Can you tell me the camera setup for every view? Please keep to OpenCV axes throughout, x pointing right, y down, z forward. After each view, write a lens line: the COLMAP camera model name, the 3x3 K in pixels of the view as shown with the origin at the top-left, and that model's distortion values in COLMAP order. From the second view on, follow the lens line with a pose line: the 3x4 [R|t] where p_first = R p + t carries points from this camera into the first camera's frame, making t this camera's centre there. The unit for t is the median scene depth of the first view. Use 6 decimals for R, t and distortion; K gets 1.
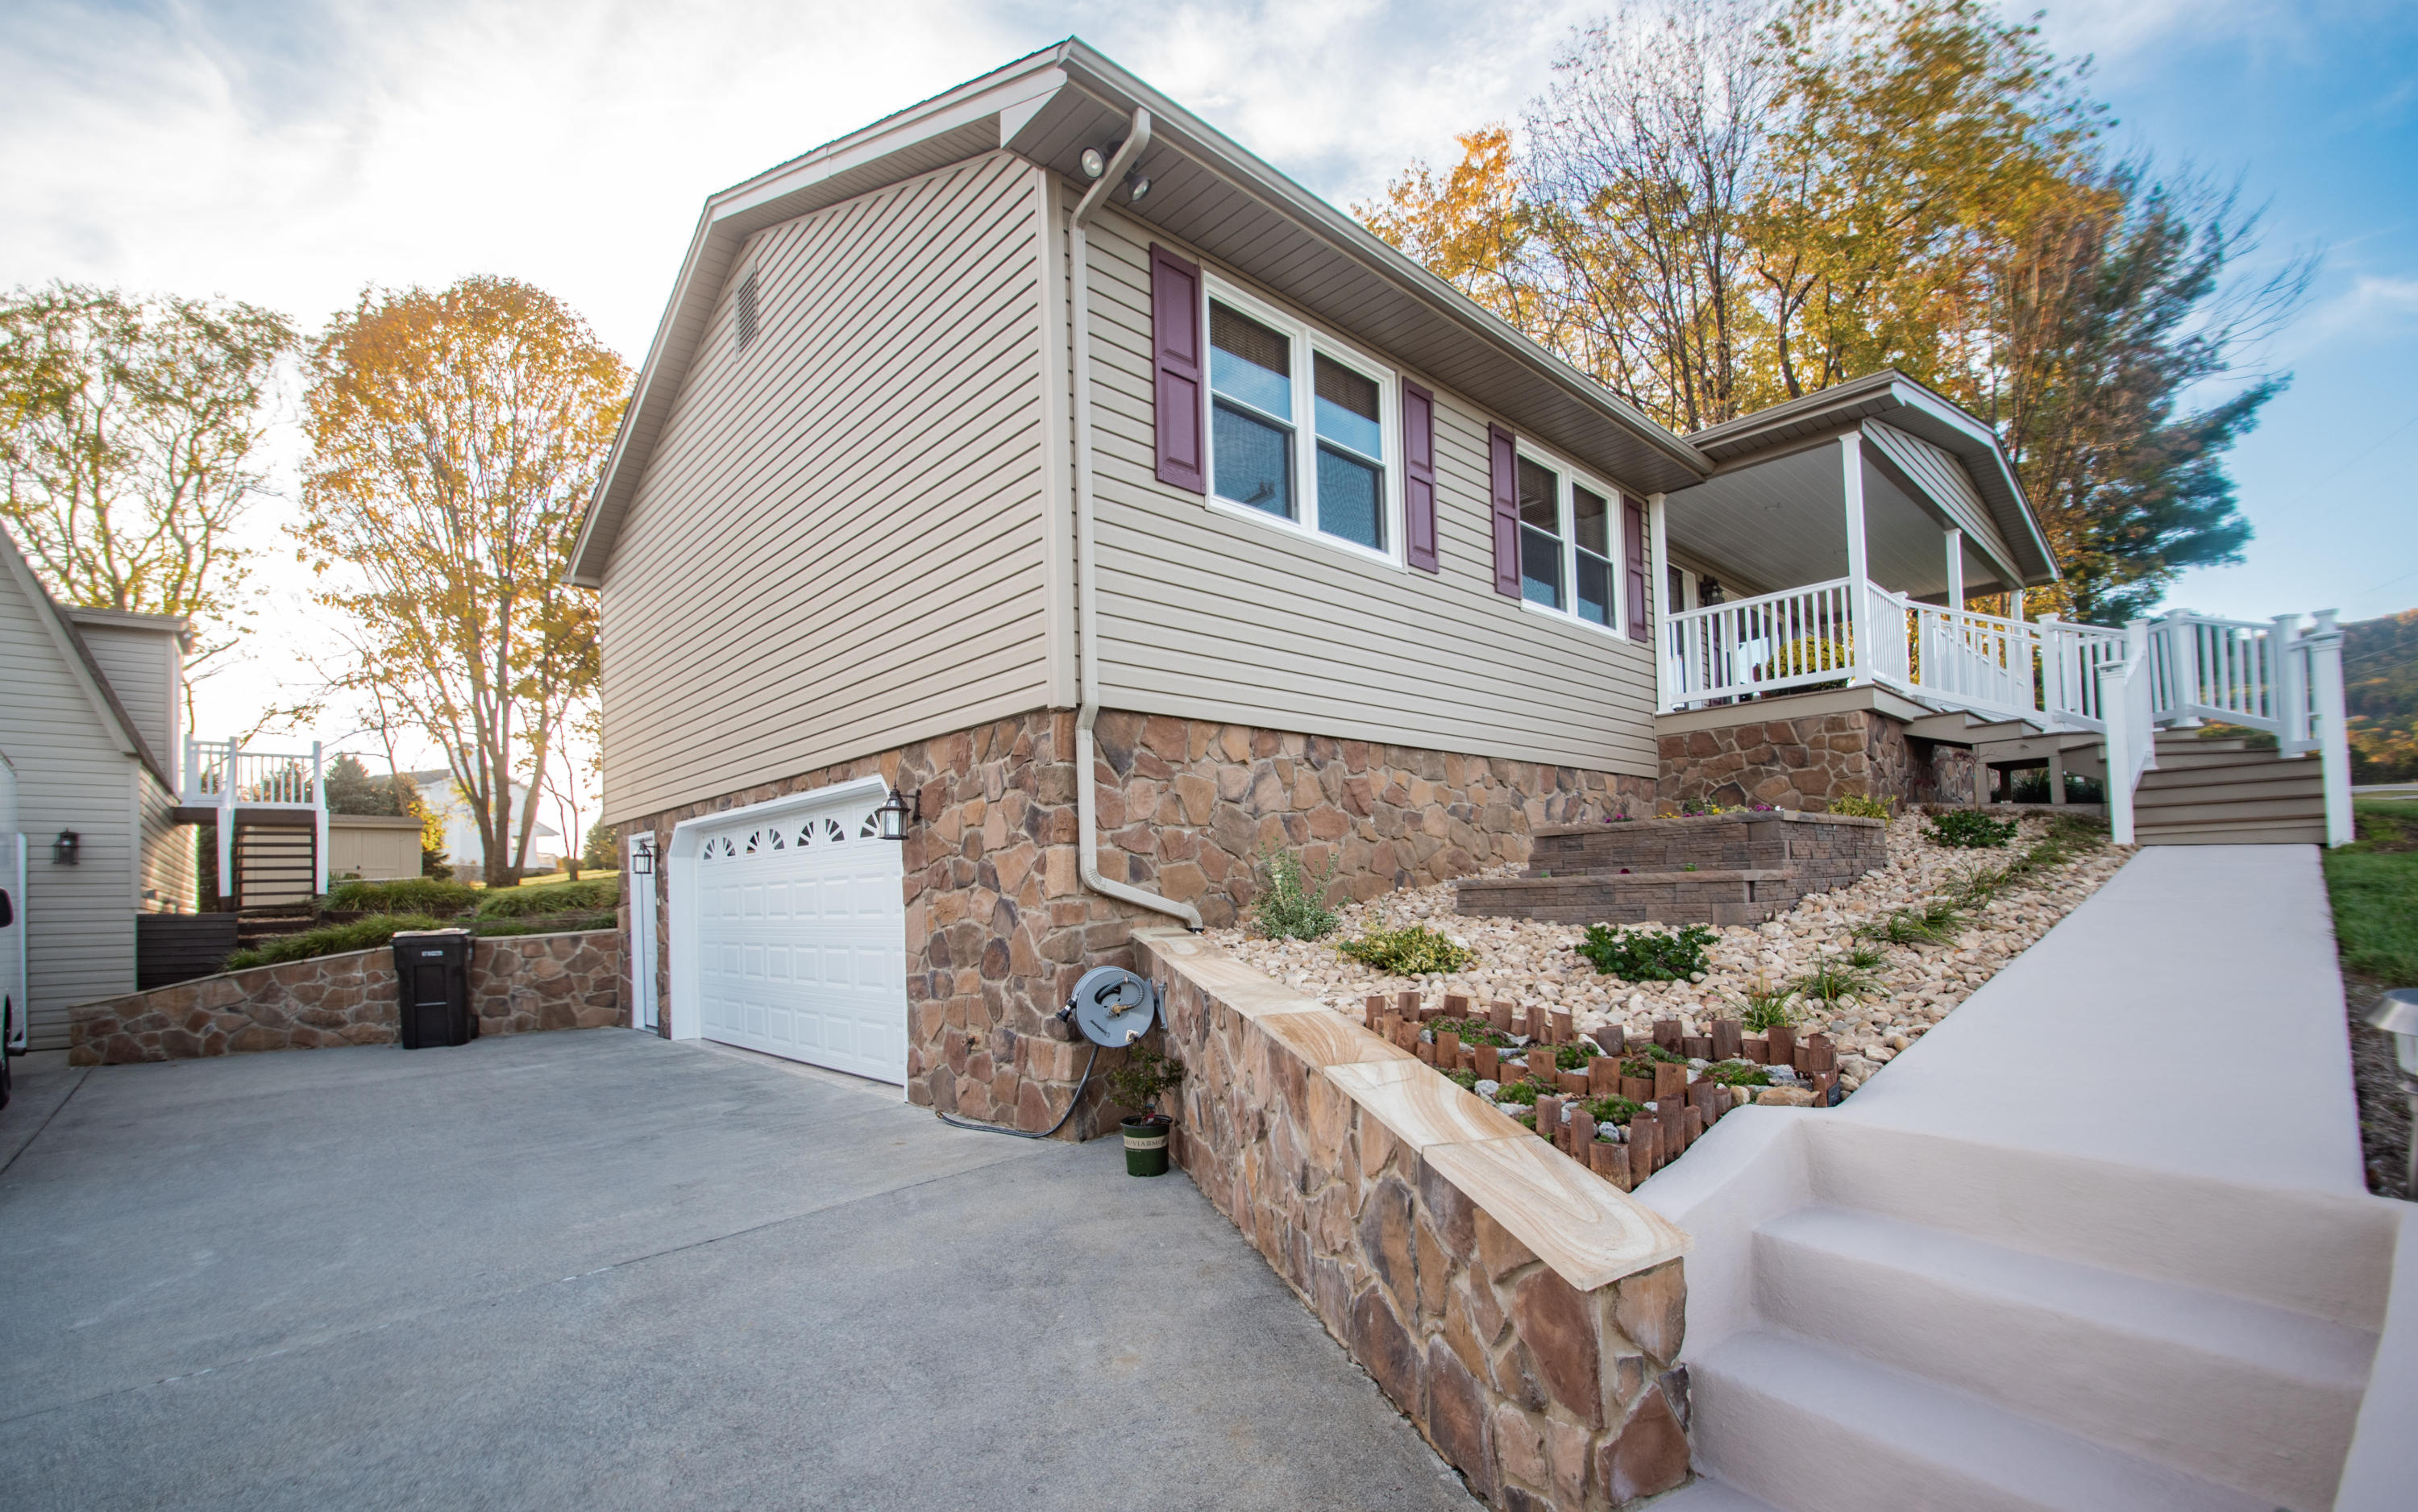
lens RADIAL K [[1036.0, 0, 1212.4], [0, 1036.0, 862.5], [0, 0, 1]] dist [-0.026659, -0.000116]
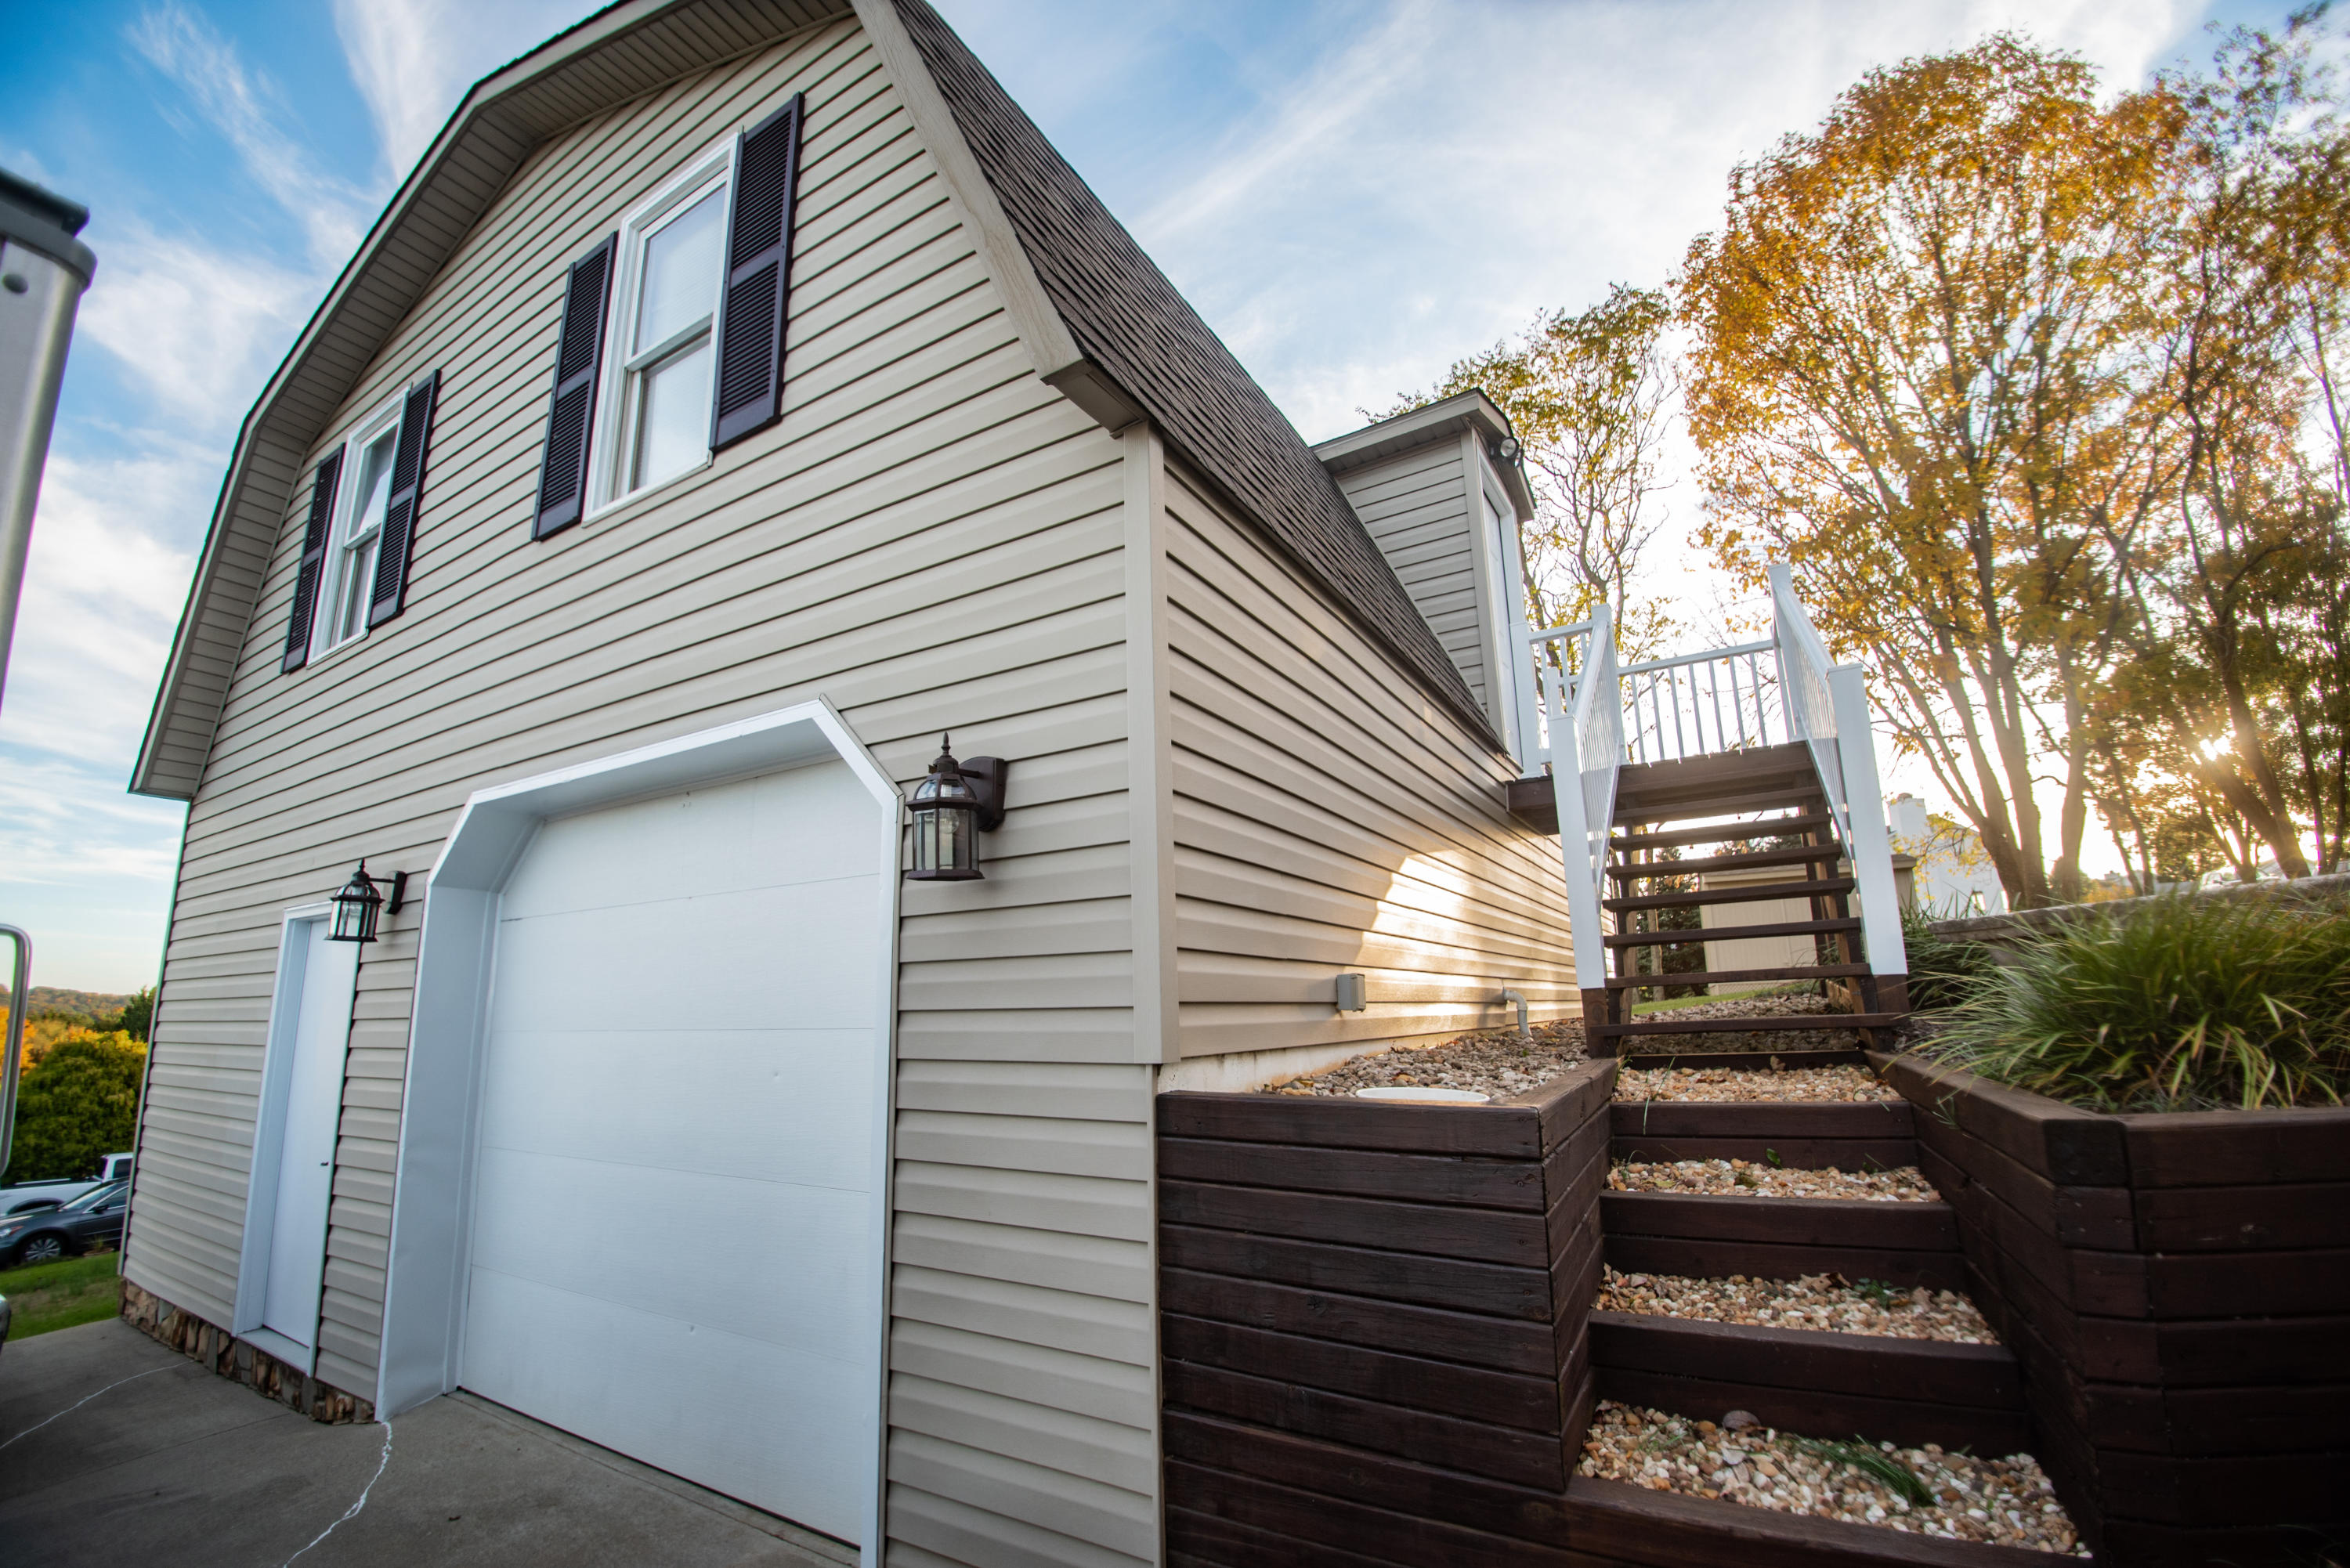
lens RADIAL K [[947.2, 0, 1174.4], [0, 947.2, 825.8], [0, 0, 1]] dist [-0.000674, -0.000056]
pose [[0.281647, -0.157775, -0.946458, -0.875657], [0.046763, 0.987473, -0.150697, 0.026057], [0.958378, -0.001816, 0.285497, 0.952906]]
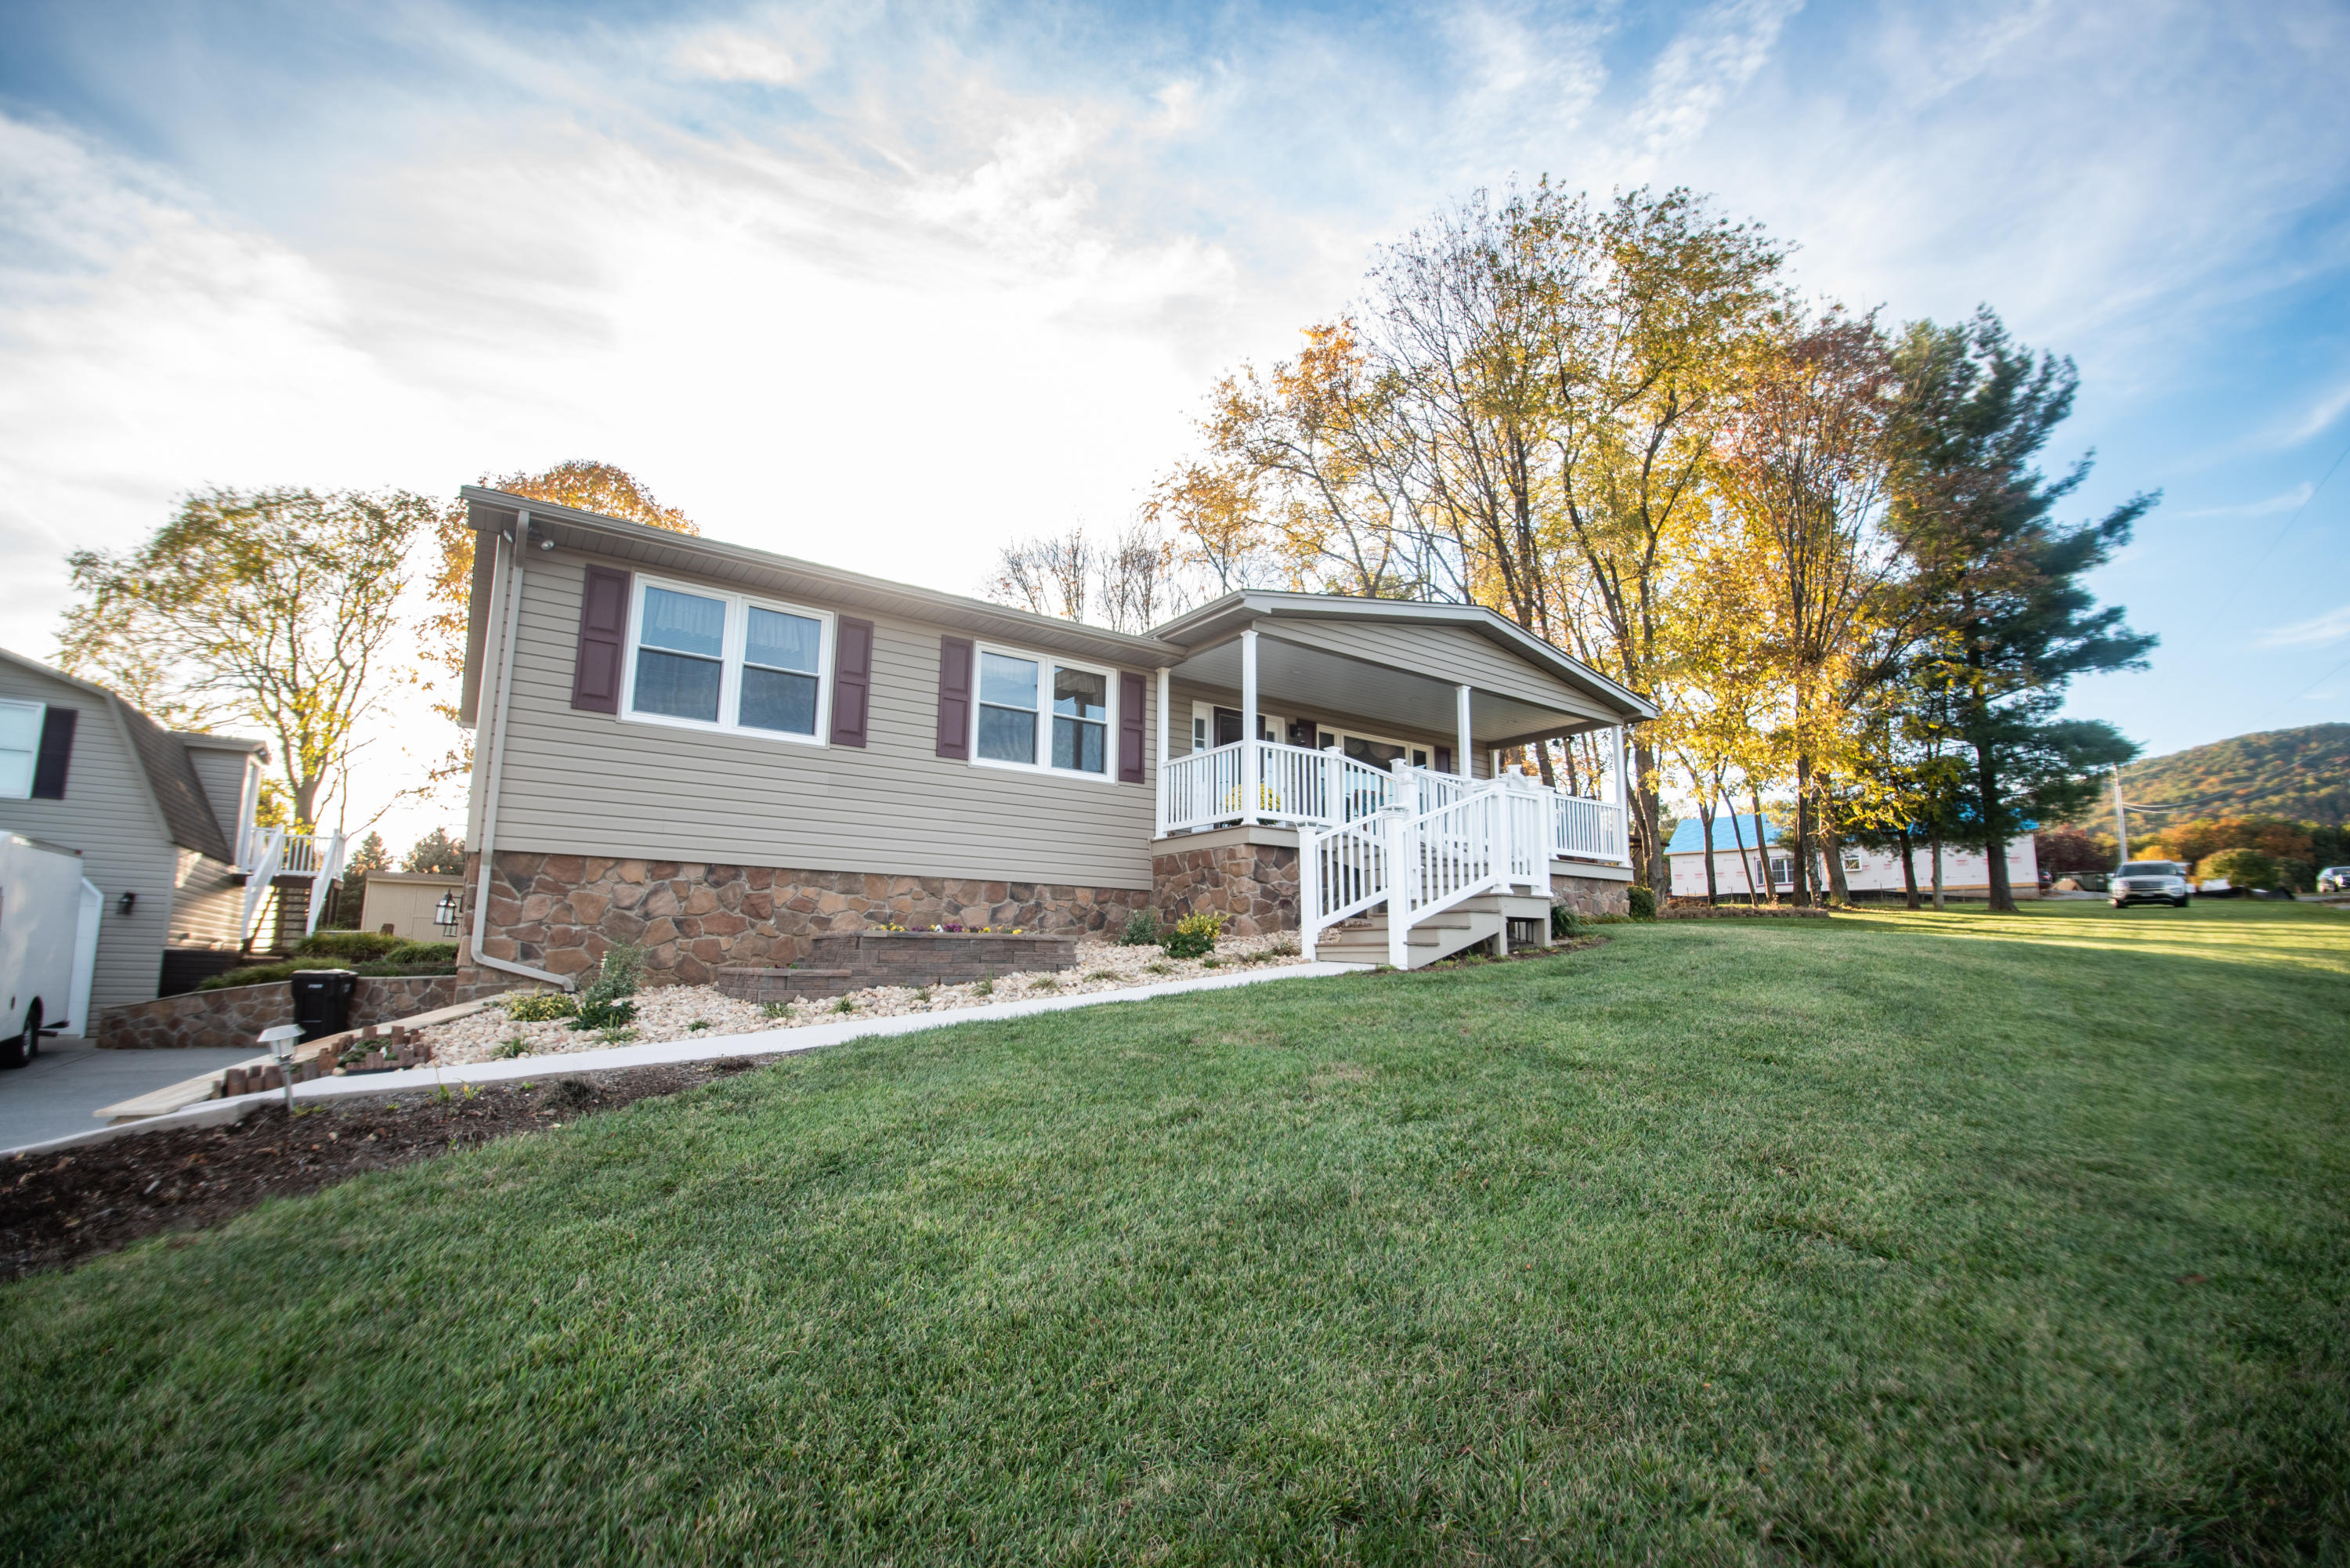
lens RADIAL K [[1004.1, 0, 1177.9], [0, 1004.1, 825.7], [0, 0, 1]] dist [-0.032418, -0.007150]
pose [[0.989152, 0.017504, -0.145851, 0.625100], [-0.032819, 0.994111, -0.103273, -0.033928], [0.143185, 0.106939, 0.983901, -0.202499]]
